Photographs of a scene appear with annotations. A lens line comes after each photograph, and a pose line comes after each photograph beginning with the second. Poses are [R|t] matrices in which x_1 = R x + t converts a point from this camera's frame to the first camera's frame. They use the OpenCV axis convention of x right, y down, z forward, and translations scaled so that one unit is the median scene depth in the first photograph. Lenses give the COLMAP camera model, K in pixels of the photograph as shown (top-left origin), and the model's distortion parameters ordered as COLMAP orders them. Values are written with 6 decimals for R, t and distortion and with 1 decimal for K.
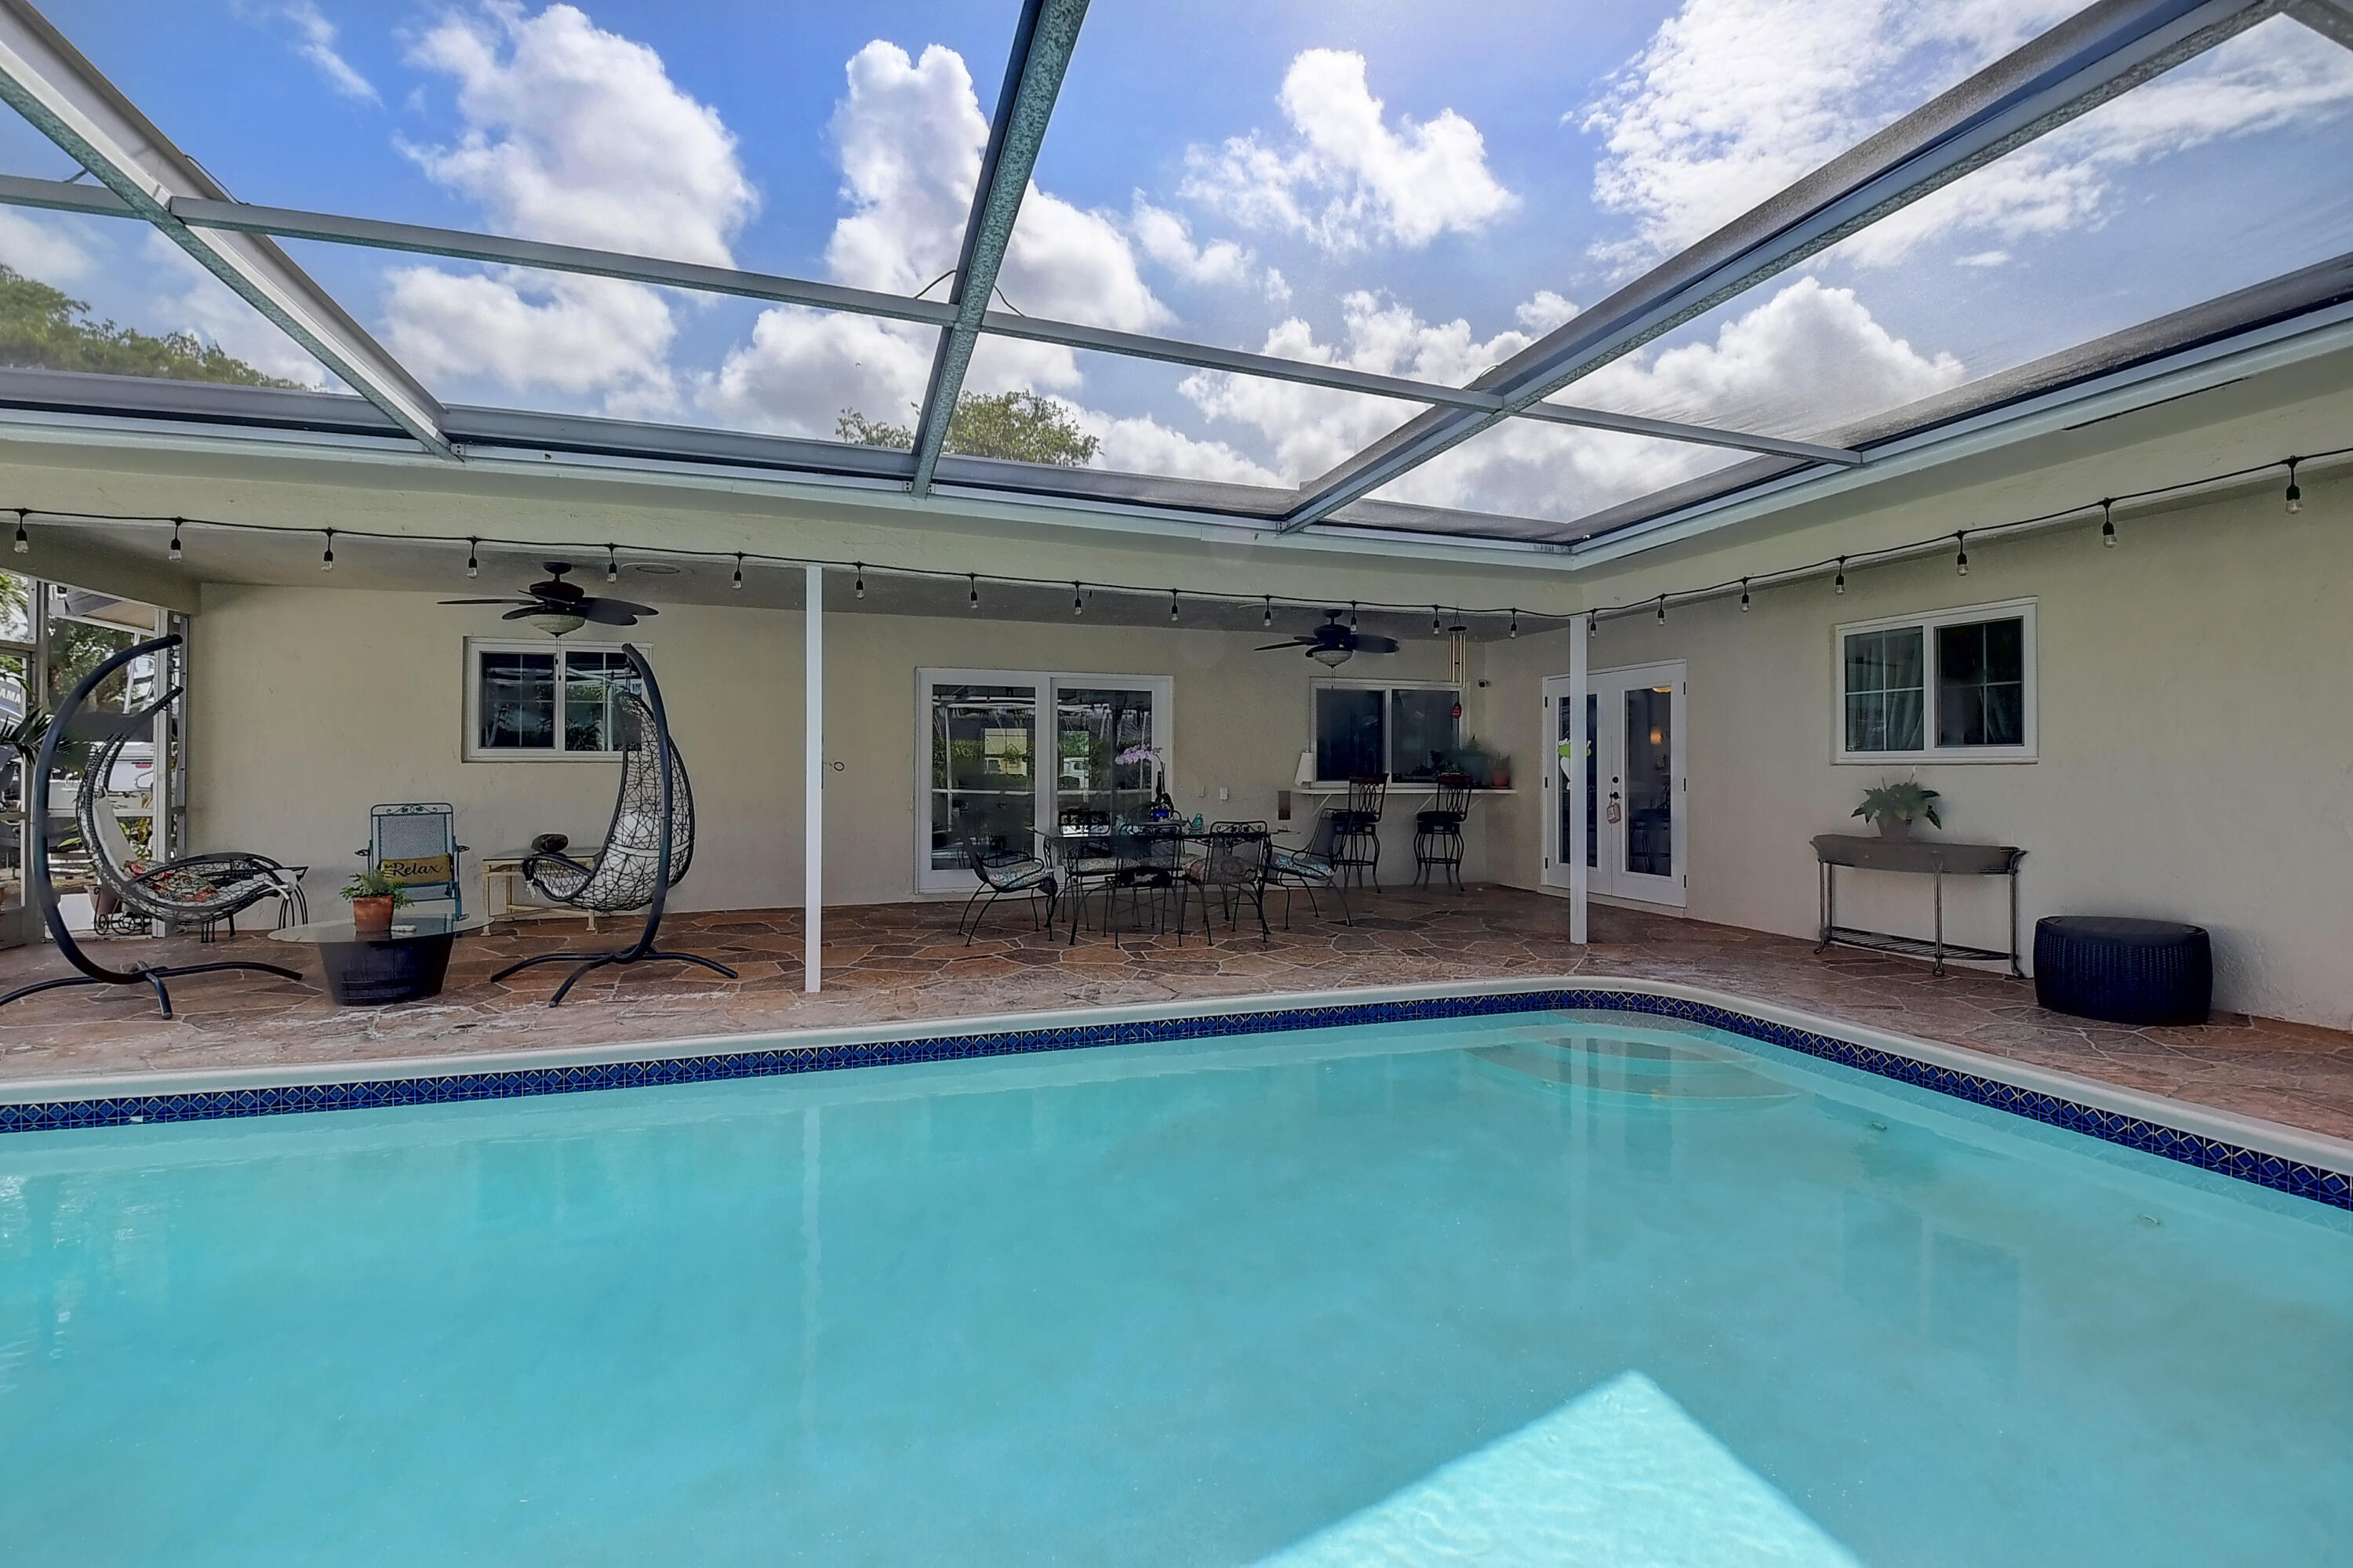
lens RADIAL K [[1046.1, 0, 1187.4], [0, 1046.1, 752.3], [0, 0, 1]] dist [-0.011978, -0.008838]
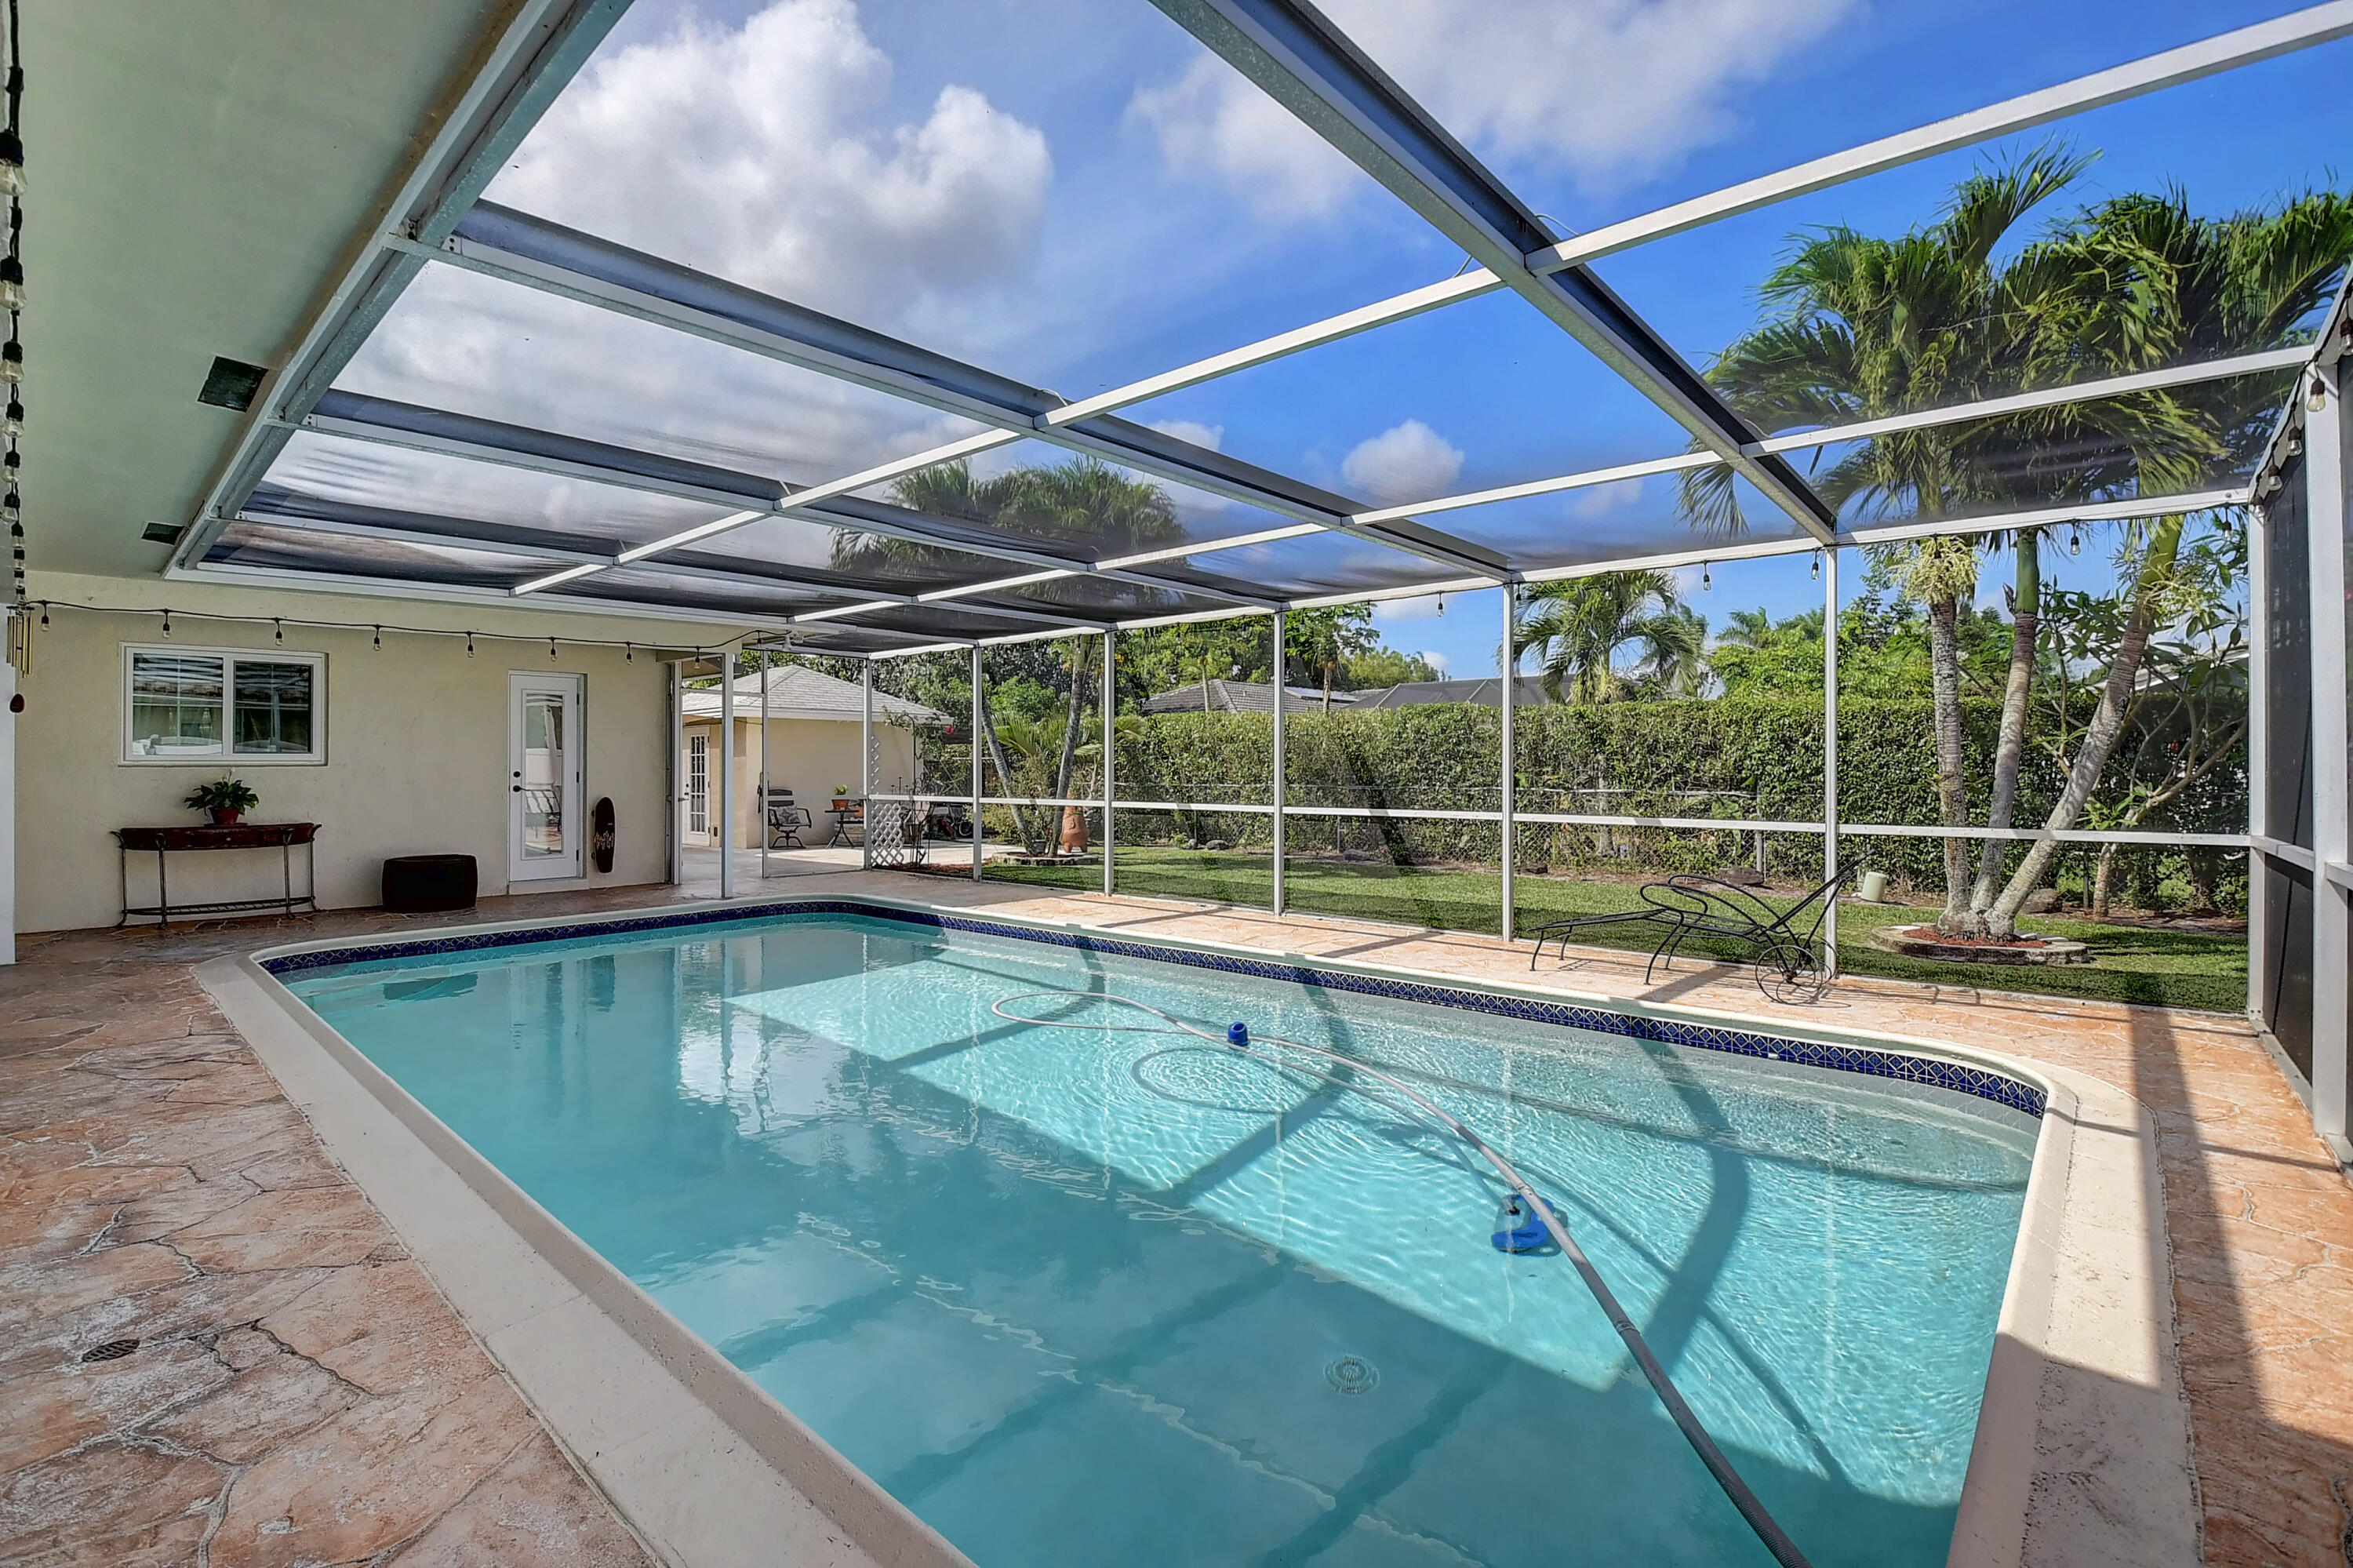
lens RADIAL K [[1033.2, 0, 1166.4], [0, 1033.2, 767.1], [0, 0, 1]] dist [-0.012840, -0.000266]
pose [[-0.469136, -0.001474, 0.883125, -0.866707], [-0.010019, 0.999943, -0.003654, 0.006132], [-0.883069, -0.010563, -0.469124, 0.526357]]
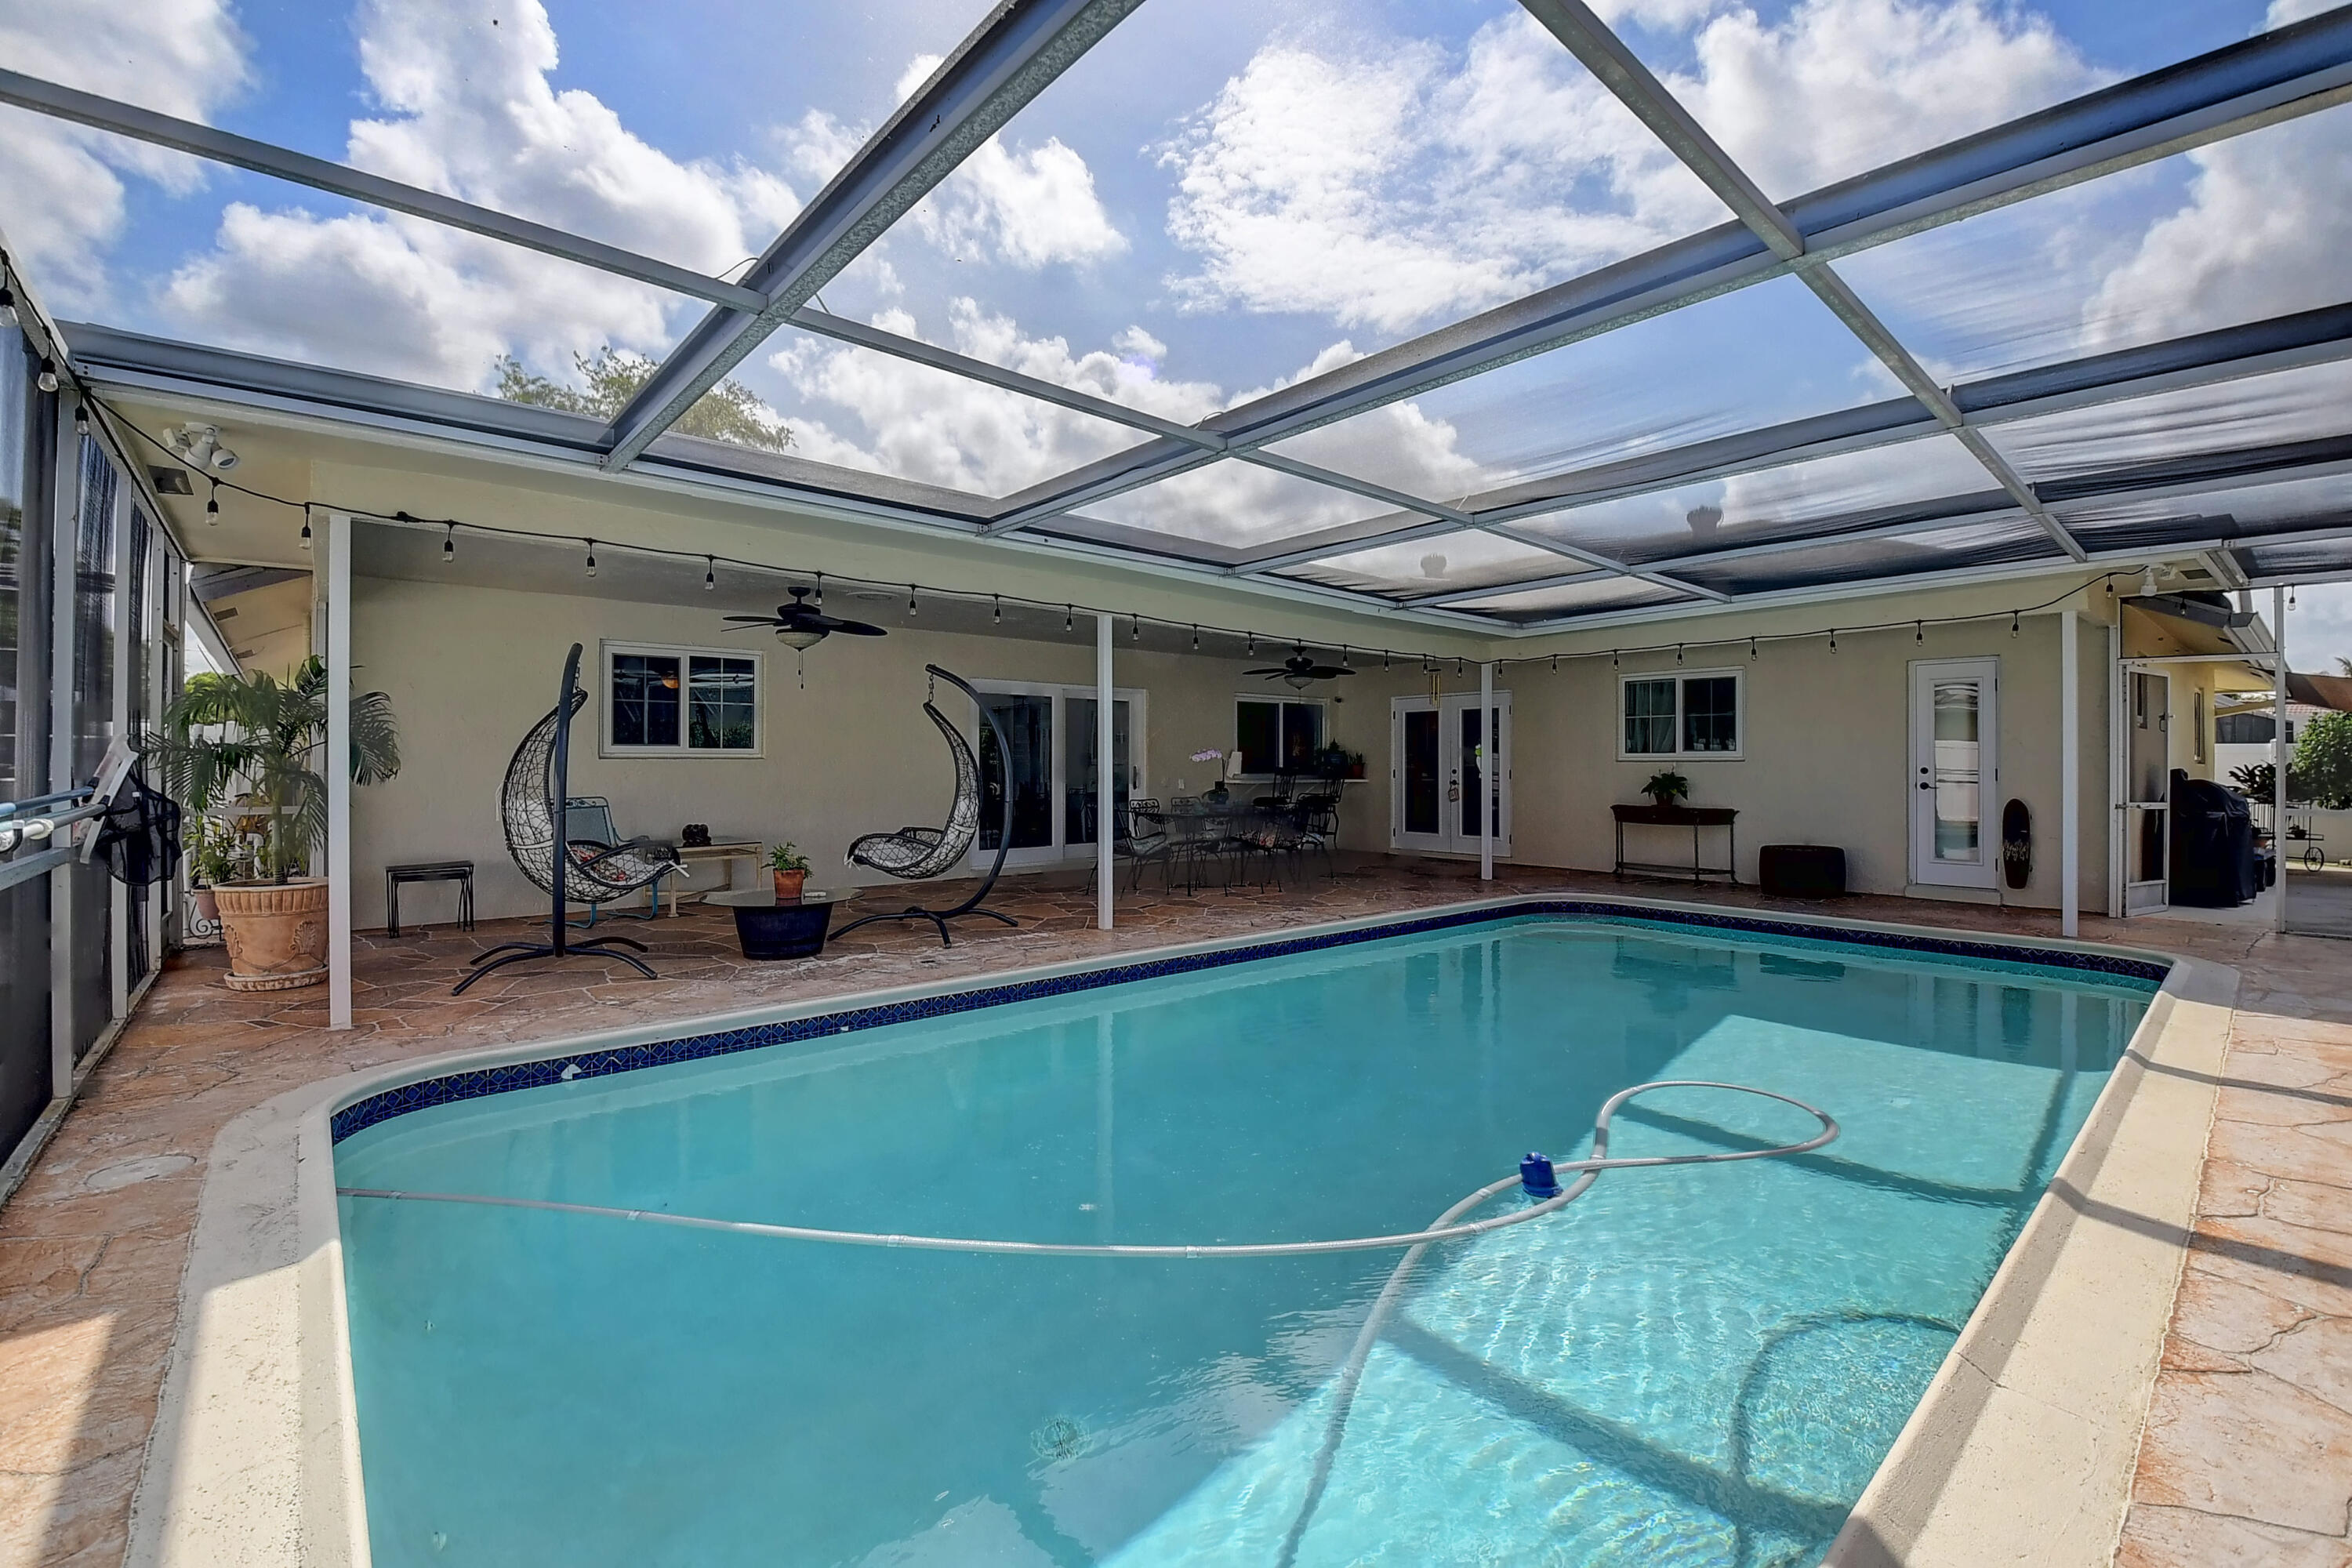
lens RADIAL K [[1032.7, 0, 1165.9], [0, 1032.7, 767.1], [0, 0, 1]] dist [-0.012840, -0.000266]
pose [[0.931640, -0.002219, 0.363375, -0.596420], [-0.004663, 0.999826, 0.018061, -0.003874], [-0.363352, -0.018521, 0.931468, -0.211364]]
